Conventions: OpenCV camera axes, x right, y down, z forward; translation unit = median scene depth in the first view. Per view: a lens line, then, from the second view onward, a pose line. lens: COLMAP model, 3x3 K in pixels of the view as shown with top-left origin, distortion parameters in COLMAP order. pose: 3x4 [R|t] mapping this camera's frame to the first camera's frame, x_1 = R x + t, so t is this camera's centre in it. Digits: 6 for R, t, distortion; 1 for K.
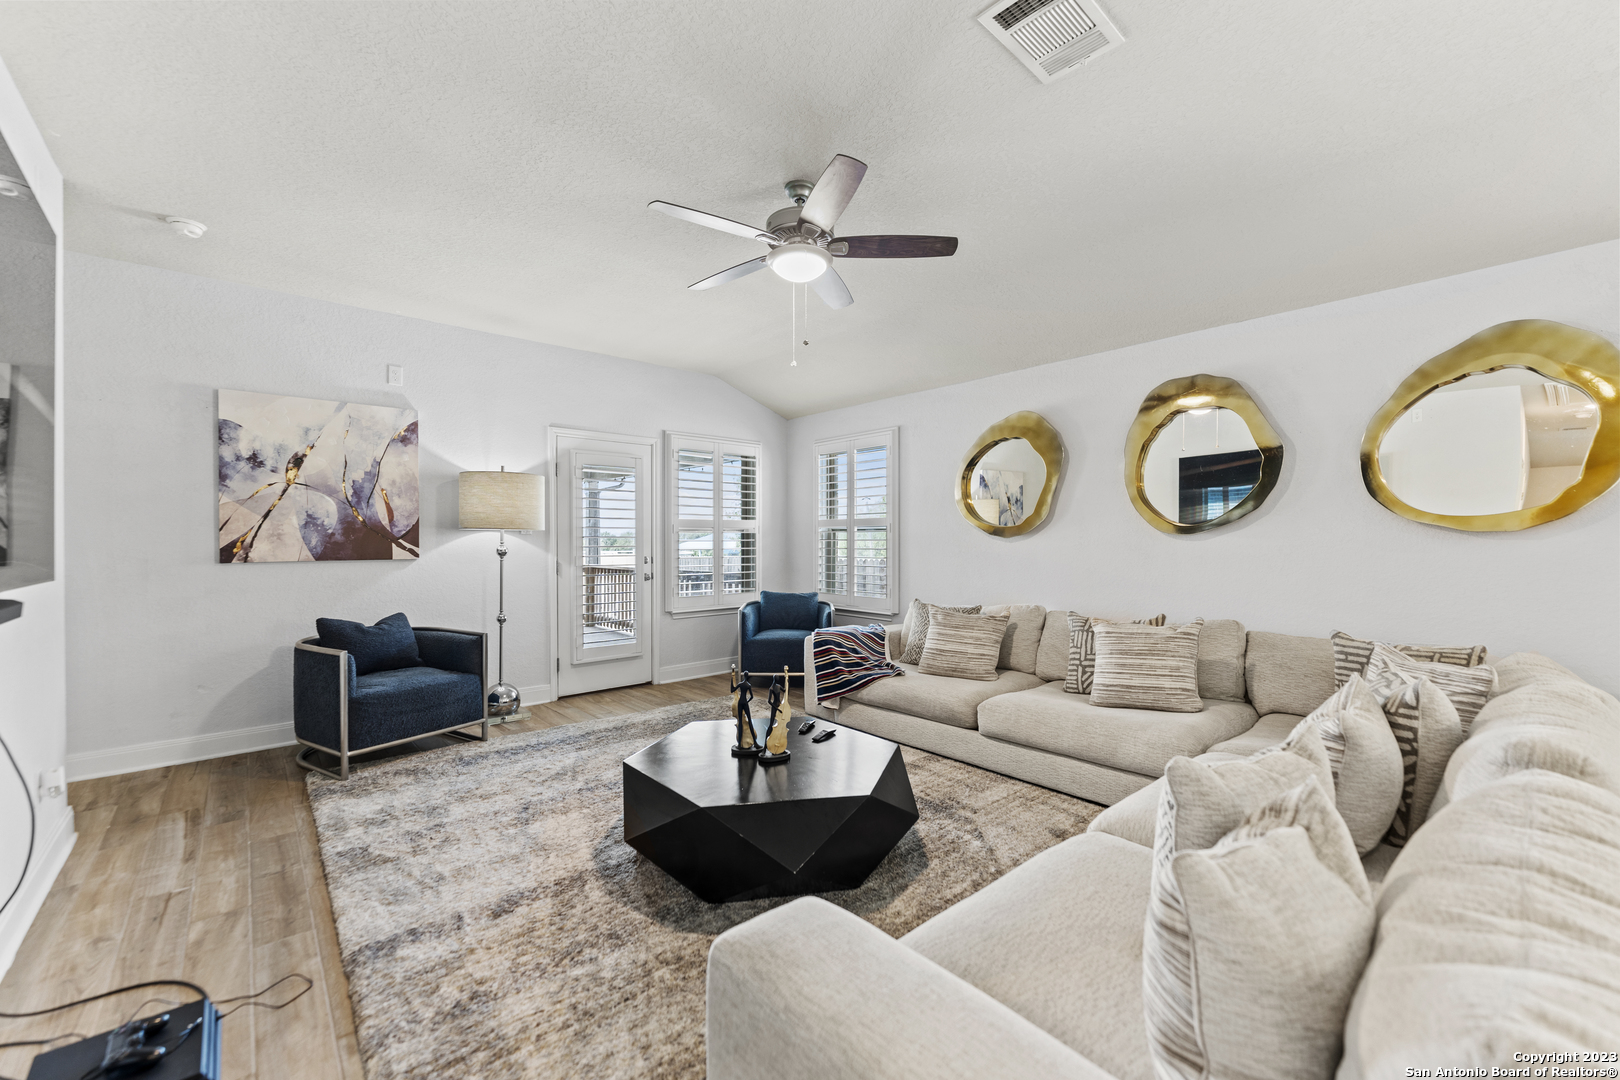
lens RADIAL K [[651.1, 0, 803.5], [0, 651.1, 543.5], [0, 0, 1]] dist [0.002577, -0.000331]
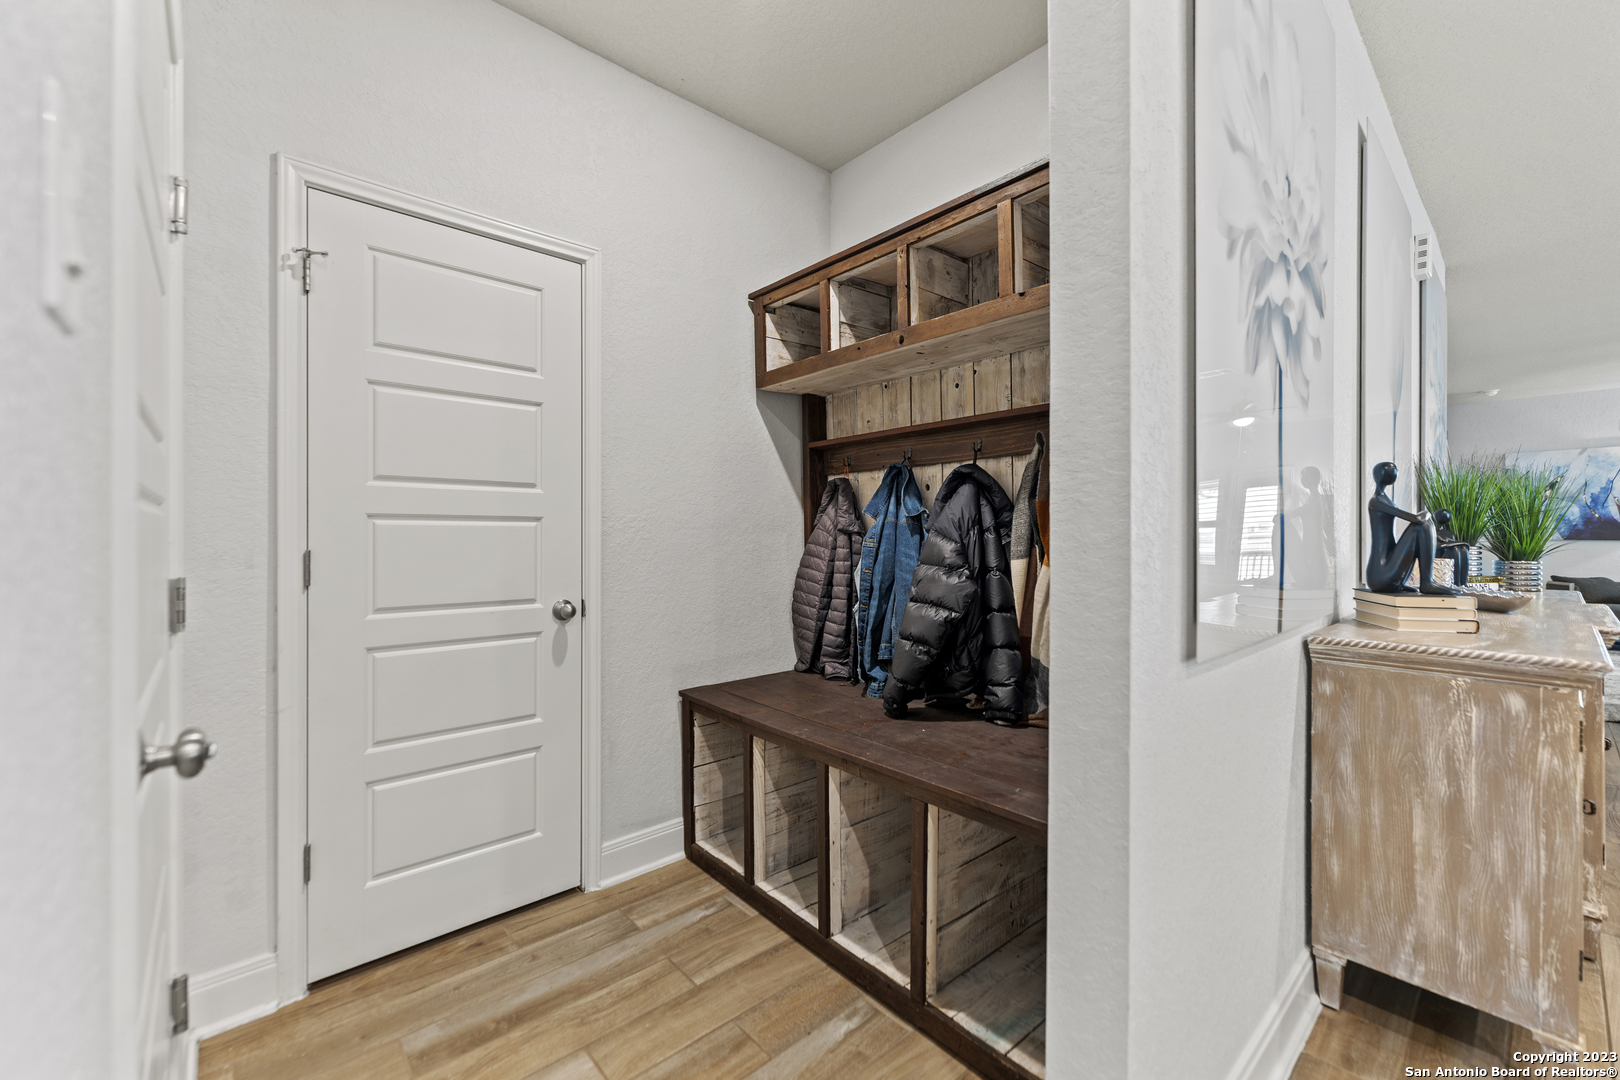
lens RADIAL K [[651.1, 0, 809.5], [0, 651.1, 537.0], [0, 0, 1]] dist [0.002577, -0.000331]
pose [[0.015765, 0.006098, -0.999857, 0.989176], [-0.000573, 0.999981, 0.006090, 0.008142], [0.999876, 0.000476, 0.015768, -1.075868]]
